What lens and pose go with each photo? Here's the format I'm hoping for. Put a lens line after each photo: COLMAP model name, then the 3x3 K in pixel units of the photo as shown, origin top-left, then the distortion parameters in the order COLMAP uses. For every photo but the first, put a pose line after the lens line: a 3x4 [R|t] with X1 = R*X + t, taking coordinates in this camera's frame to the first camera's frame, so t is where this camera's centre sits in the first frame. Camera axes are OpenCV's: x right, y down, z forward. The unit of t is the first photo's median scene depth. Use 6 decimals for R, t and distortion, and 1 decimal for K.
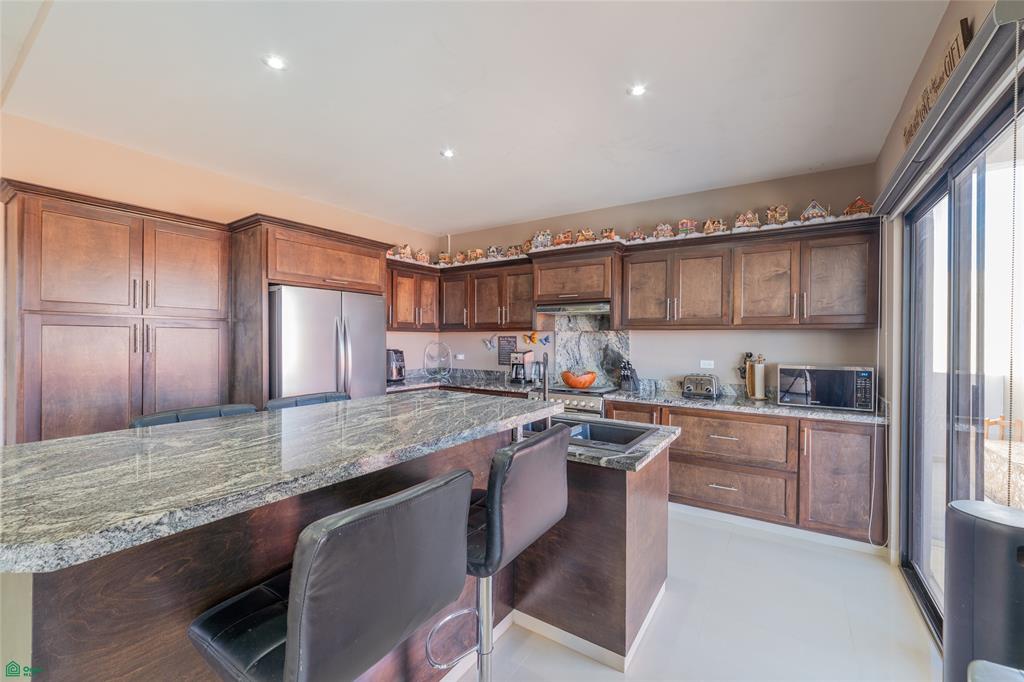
lens RADIAL K [[414.1, 0, 530.1], [0, 414.1, 341.0], [0, 0, 1]] dist [-0.016247, 0.003731]
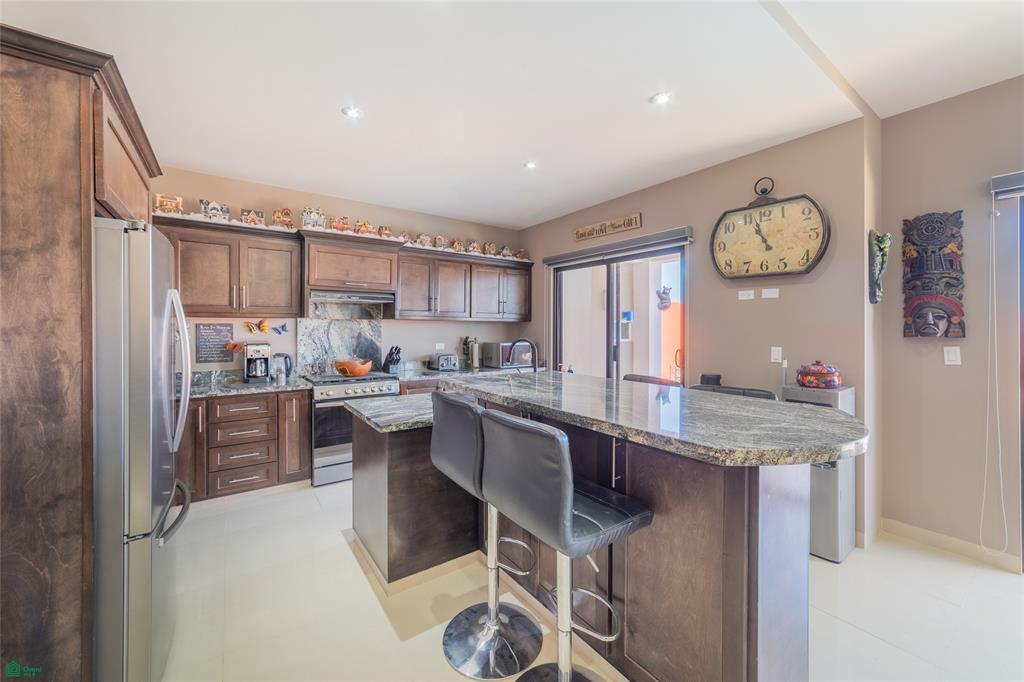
lens RADIAL K [[414.1, 0, 501.0], [0, 414.1, 332.9], [0, 0, 1]] dist [-0.016247, 0.003731]
pose [[0.370518, -0.014680, 0.928709, -0.659302], [0.001406, 0.999883, 0.015244, -0.006356], [-0.928824, -0.004342, 0.370495, 0.284261]]
